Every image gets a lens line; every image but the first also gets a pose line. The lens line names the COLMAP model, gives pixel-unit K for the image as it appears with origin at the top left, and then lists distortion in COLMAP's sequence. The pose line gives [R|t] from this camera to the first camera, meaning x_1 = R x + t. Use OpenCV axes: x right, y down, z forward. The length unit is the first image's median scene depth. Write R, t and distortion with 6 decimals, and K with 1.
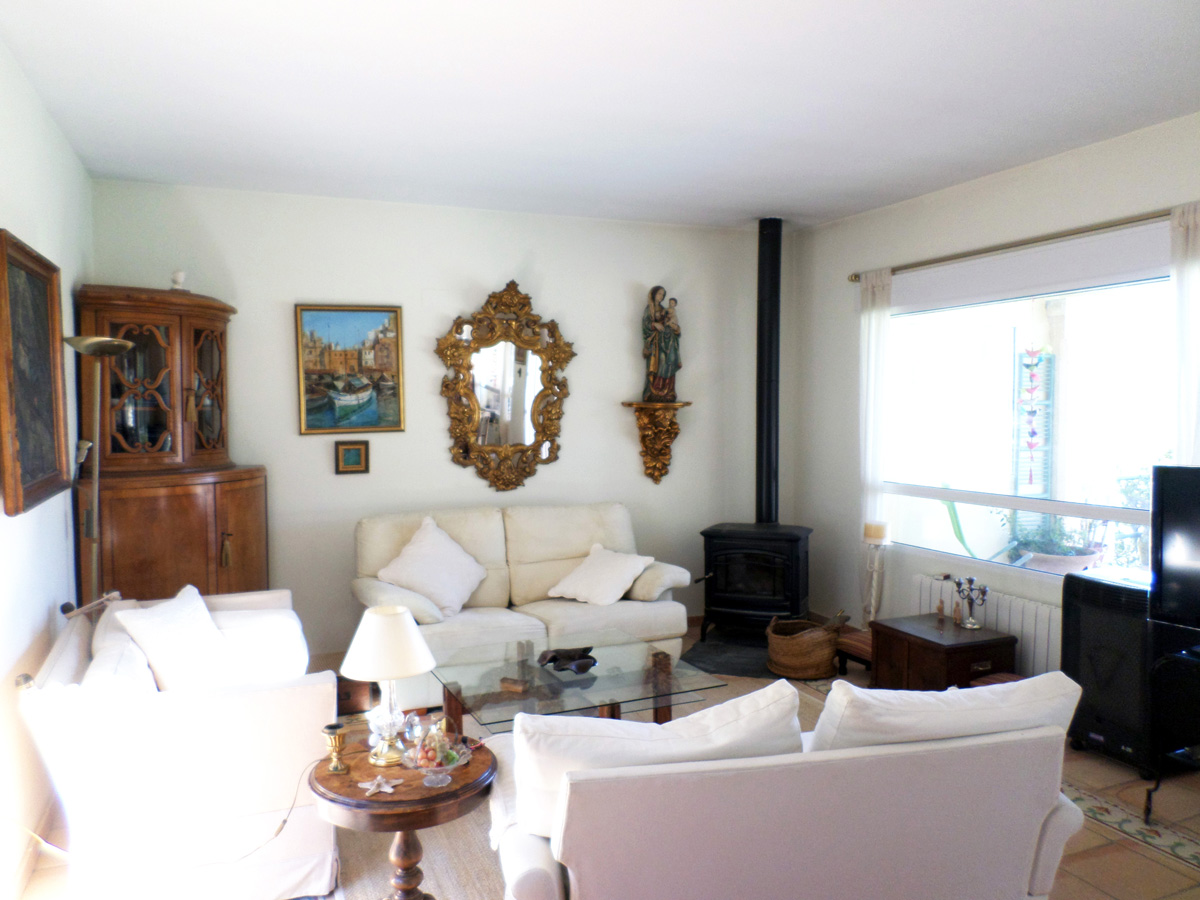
lens RADIAL K [[924.0, 0, 600.0], [0, 924.0, 450.0], [0, 0, 1]] dist [0.015015, -0.000255]
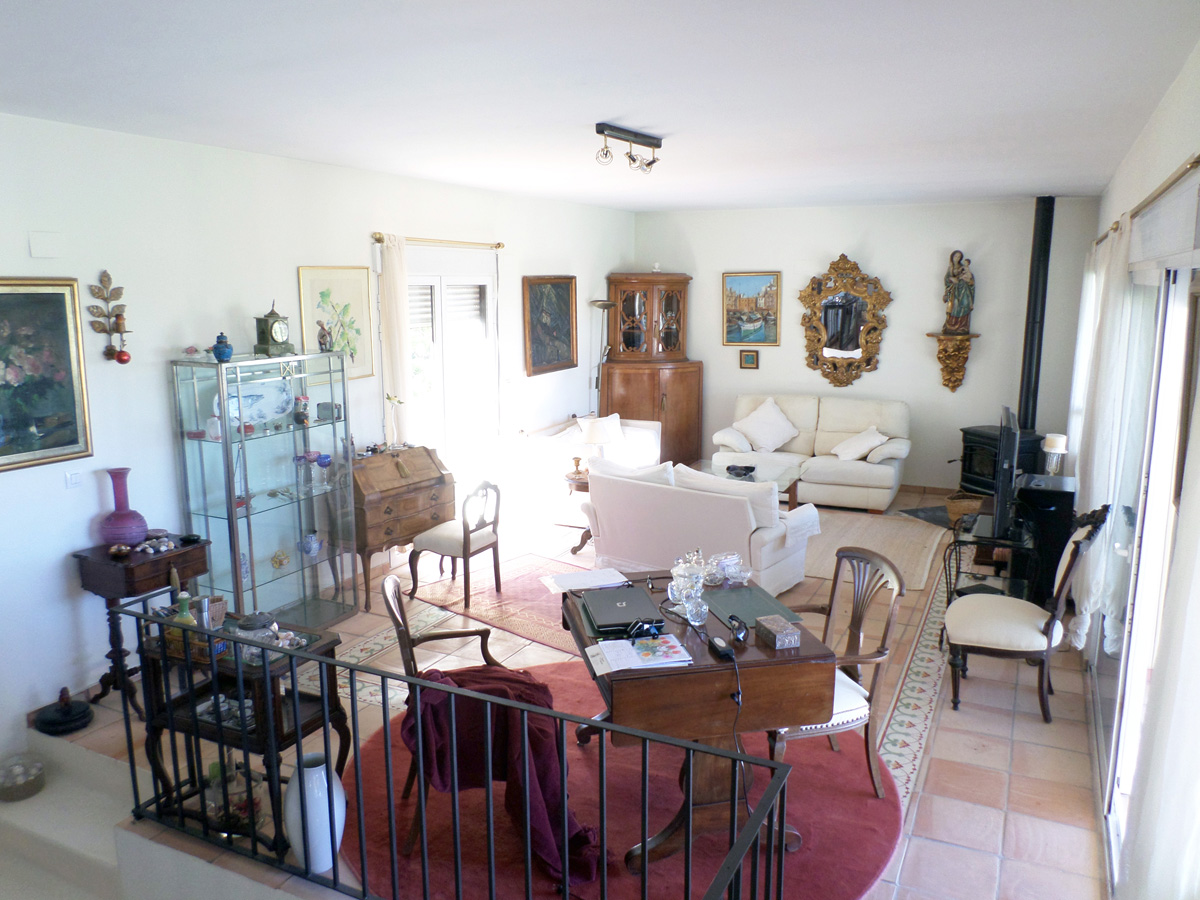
lens RADIAL K [[924.0, 0, 600.0], [0, 924.0, 450.0], [0, 0, 1]] dist [0.015015, -0.000255]
pose [[0.669255, 0.142353, -0.729269, 0.835091], [-0.042093, 0.987164, 0.154065, -0.079780], [0.741839, -0.072412, 0.666657, -0.387788]]
